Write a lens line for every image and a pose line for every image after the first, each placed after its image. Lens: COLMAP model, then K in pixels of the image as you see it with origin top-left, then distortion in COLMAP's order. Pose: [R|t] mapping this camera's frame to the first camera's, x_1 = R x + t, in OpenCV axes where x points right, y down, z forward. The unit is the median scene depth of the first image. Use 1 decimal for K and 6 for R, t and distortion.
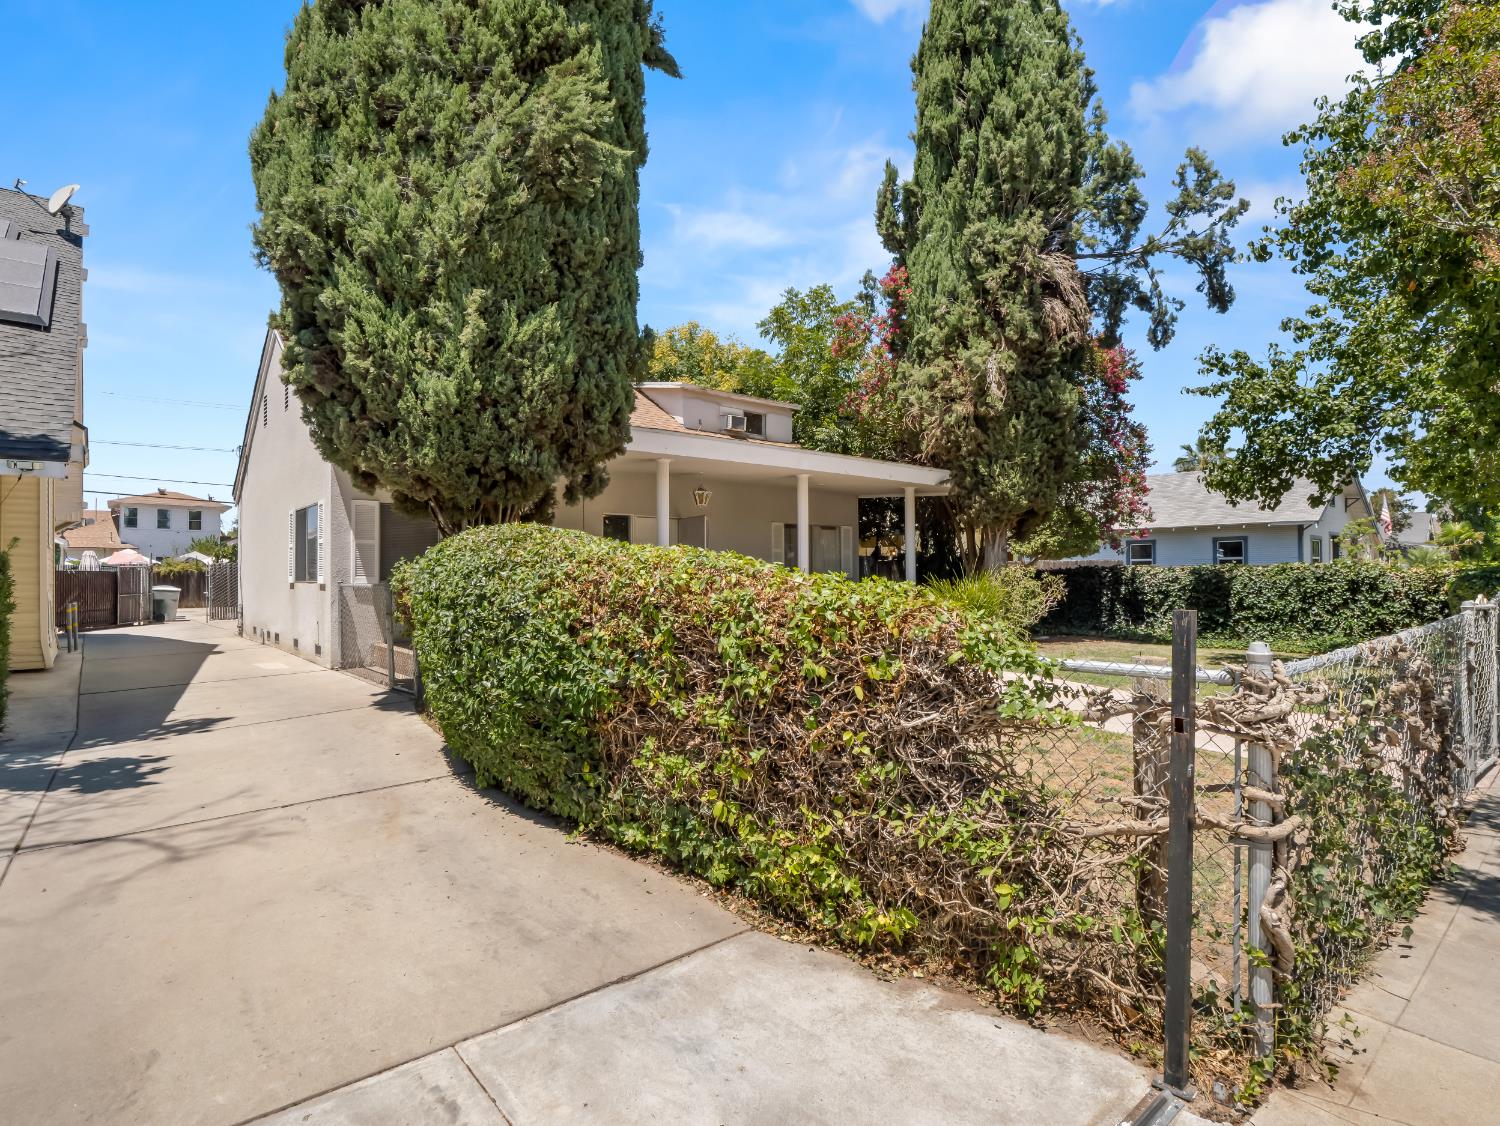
lens RADIAL K [[780.5, 0, 767.3], [0, 780.5, 542.1], [0, 0, 1]] dist [-0.014642, 0.000187]
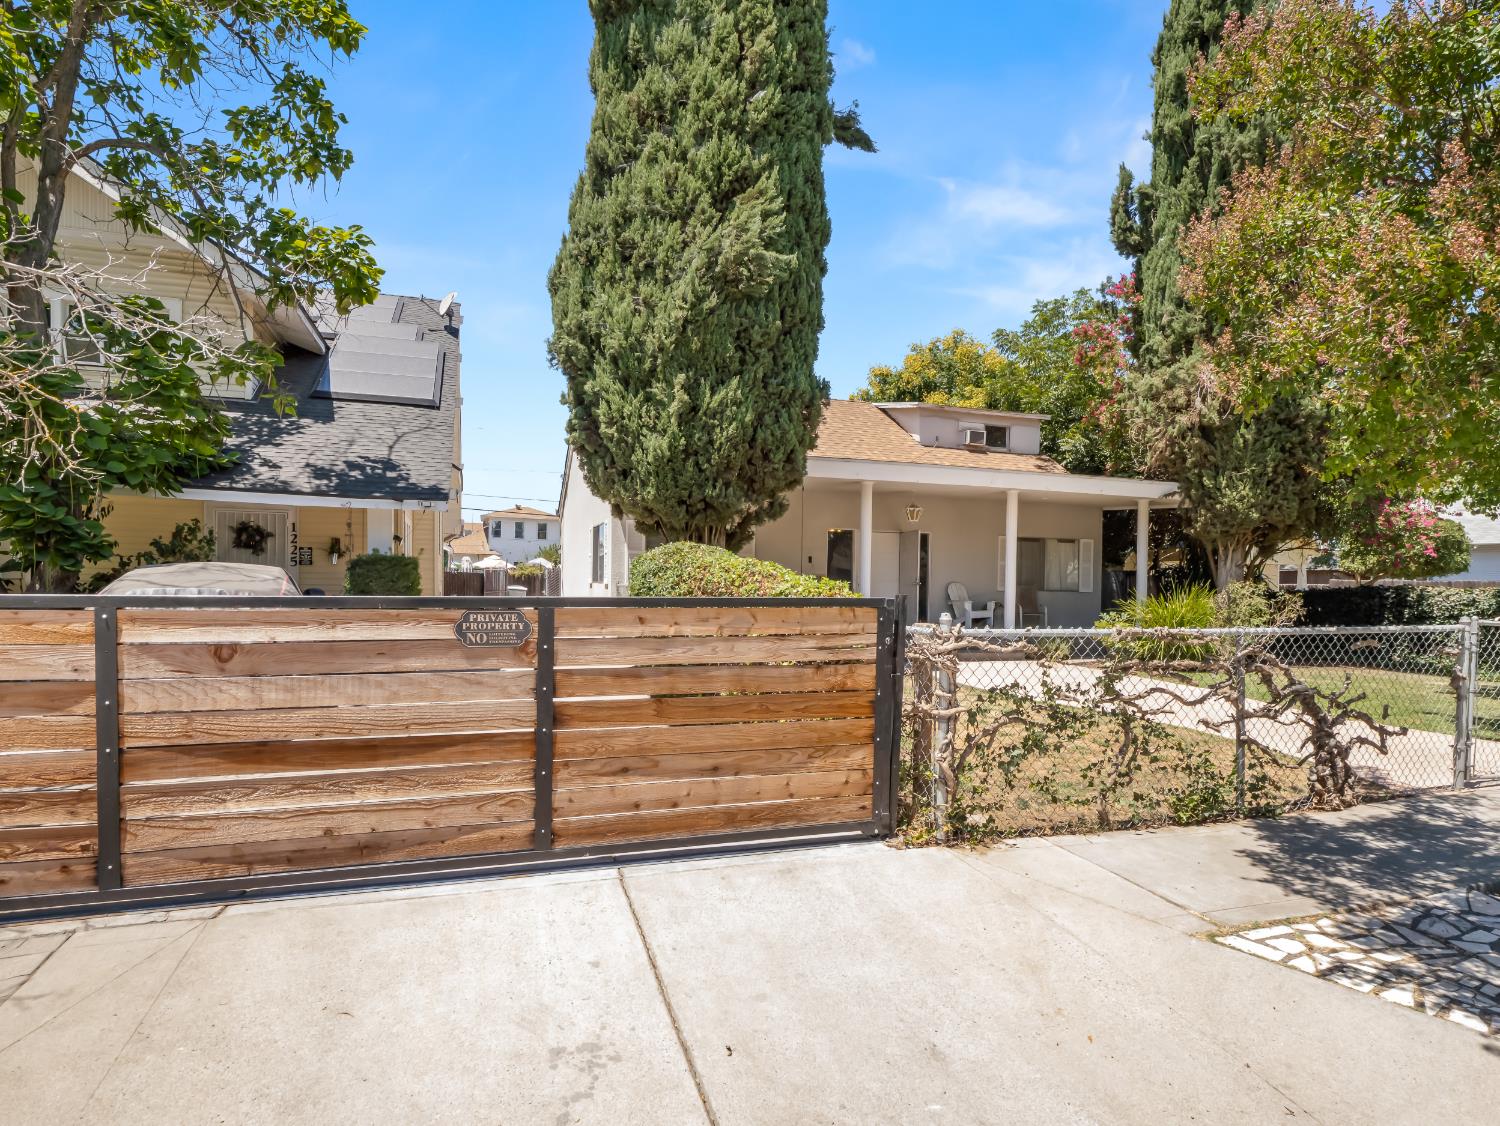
lens RADIAL K [[780.5, 0, 744.9], [0, 780.5, 568.9], [0, 0, 1]] dist [-0.014642, 0.000187]
pose [[0.929167, 0.015692, -0.369327, 0.227547], [-0.008039, 0.999720, 0.022250, -0.004189], [0.369573, -0.017704, 0.929033, -0.238549]]
